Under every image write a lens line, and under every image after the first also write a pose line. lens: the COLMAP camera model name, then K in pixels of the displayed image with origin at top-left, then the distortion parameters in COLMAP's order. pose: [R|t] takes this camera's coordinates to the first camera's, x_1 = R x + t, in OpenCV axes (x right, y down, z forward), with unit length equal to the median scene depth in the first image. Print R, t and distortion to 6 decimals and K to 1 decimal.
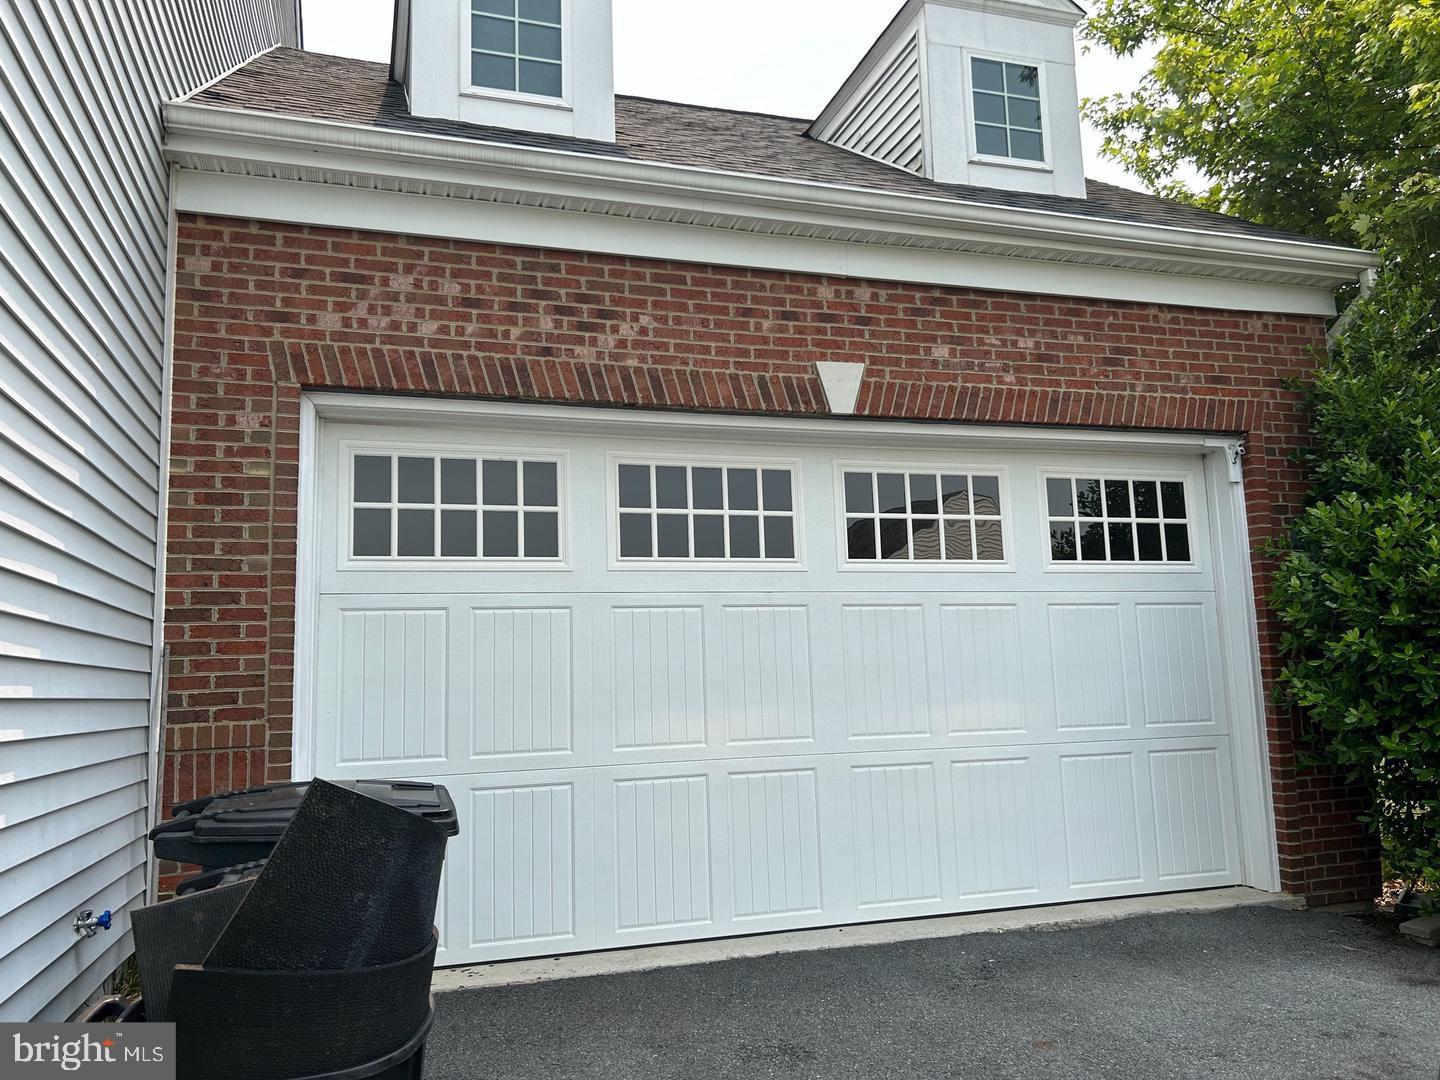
lens RADIAL K [[1094.7, 0, 715.0], [0, 1094.7, 543.0], [0, 0, 1]] dist [0.040680, -0.000981]
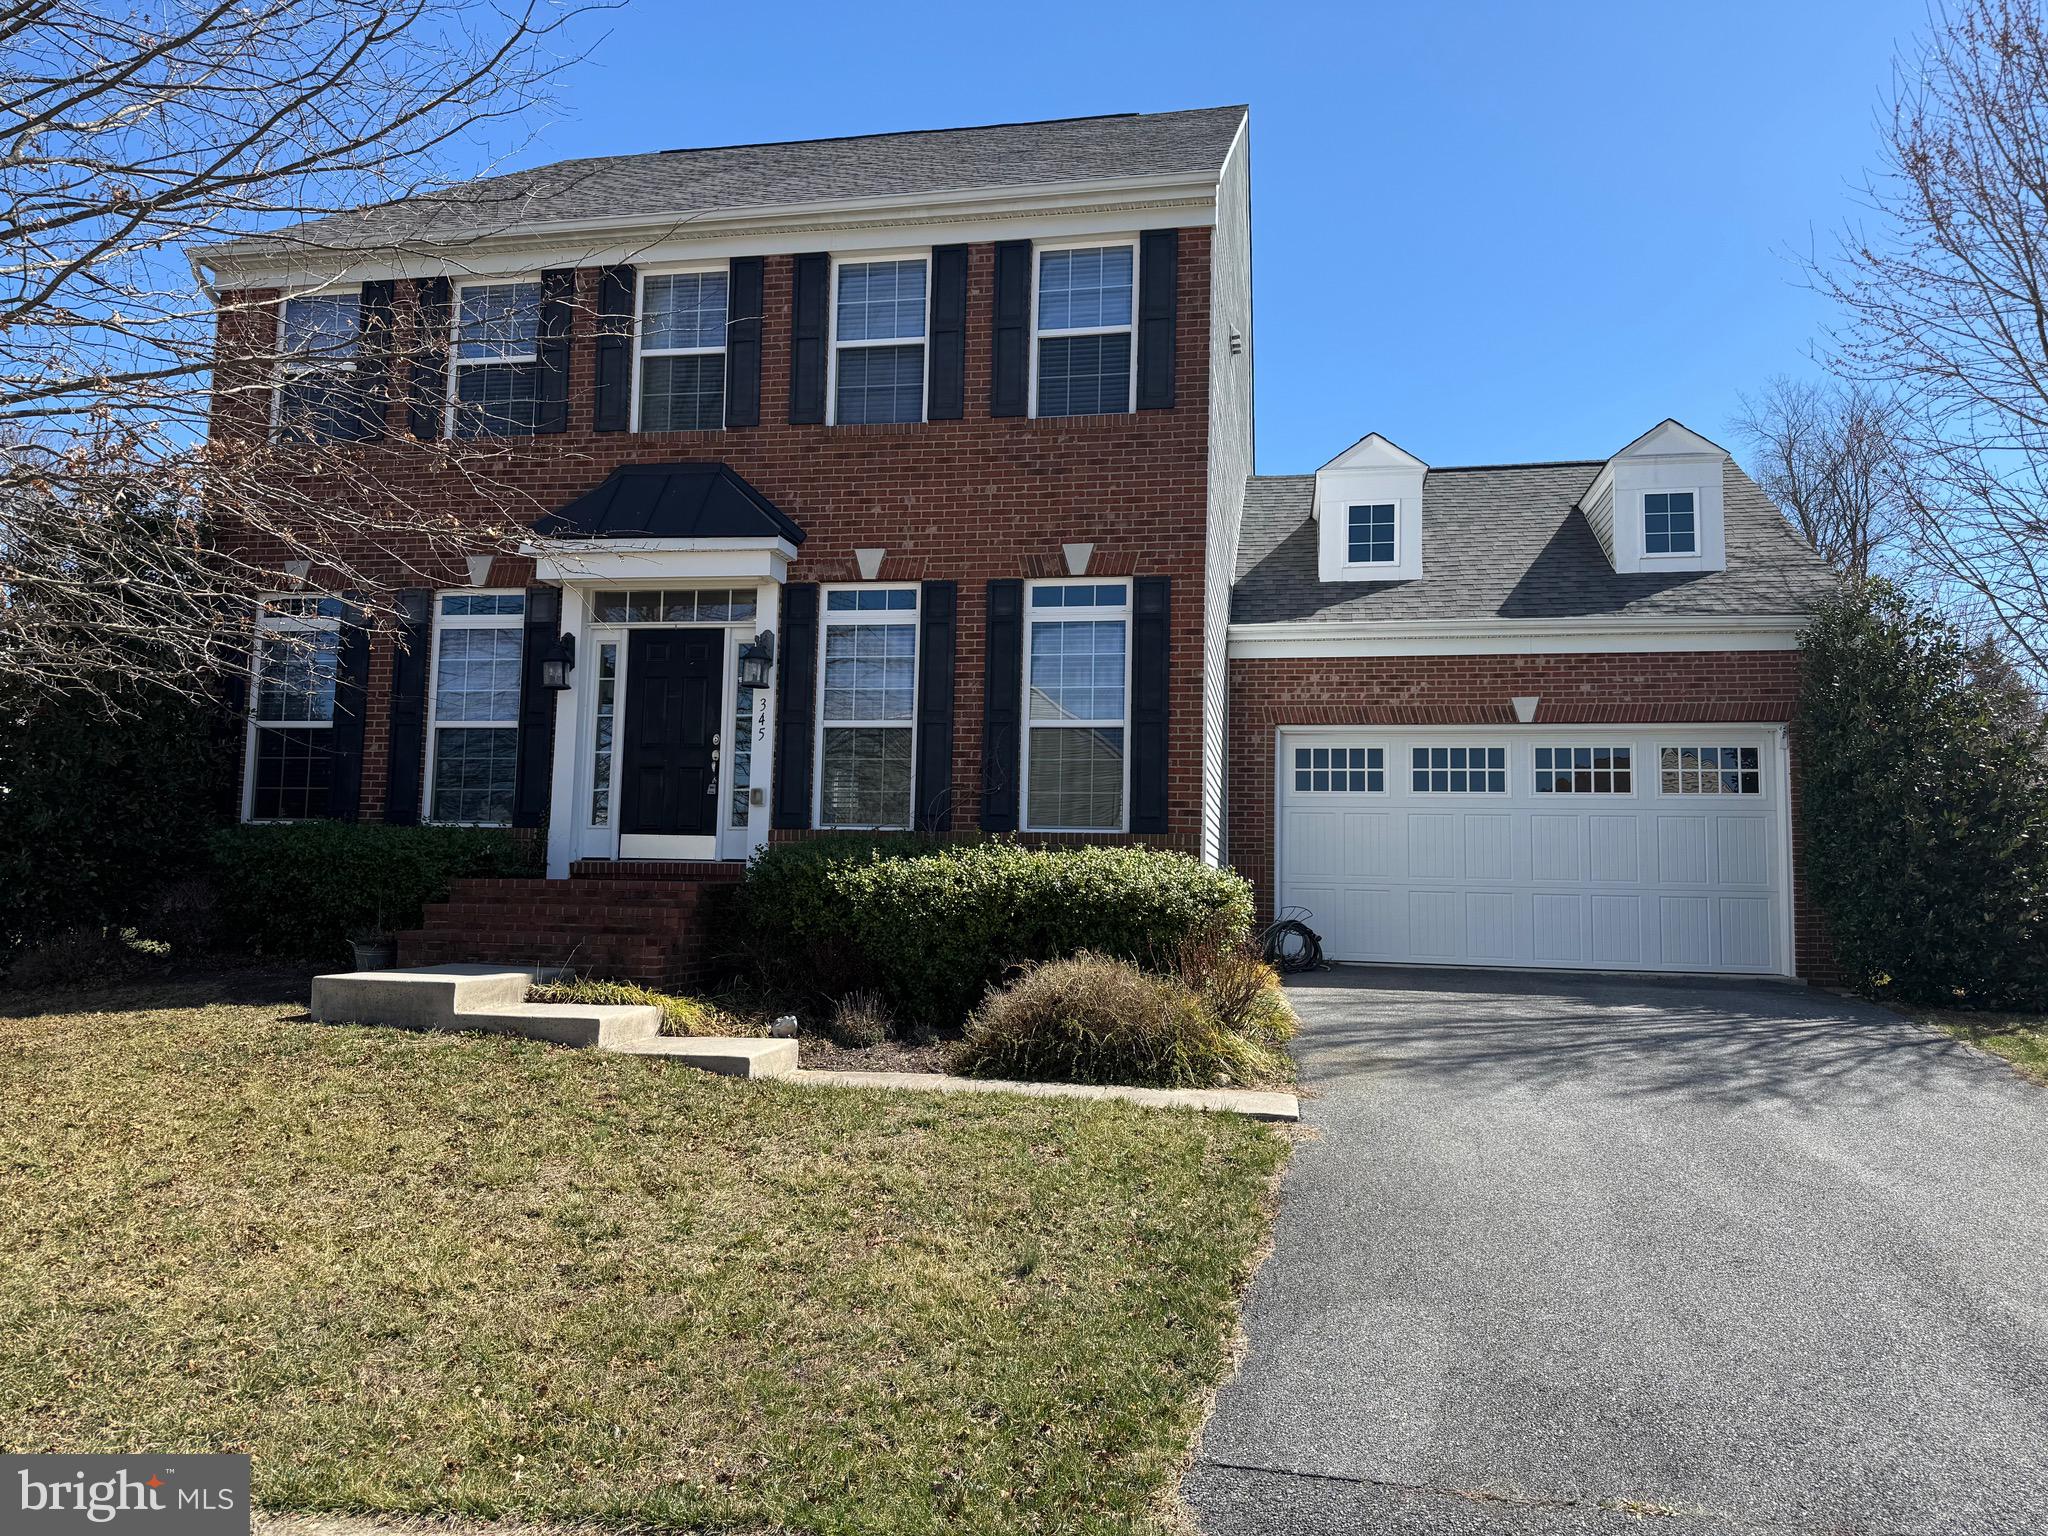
lens RADIAL K [[1444.6, 0, 1021.0], [0, 1444.6, 765.2], [0, 0, 1]] dist [0.071427, -0.082950]
pose [[0.880804, 0.006595, -0.473435, 0.578831], [0.014635, 0.999046, 0.041144, -0.164314], [0.473254, -0.043169, 0.879867, -1.867333]]
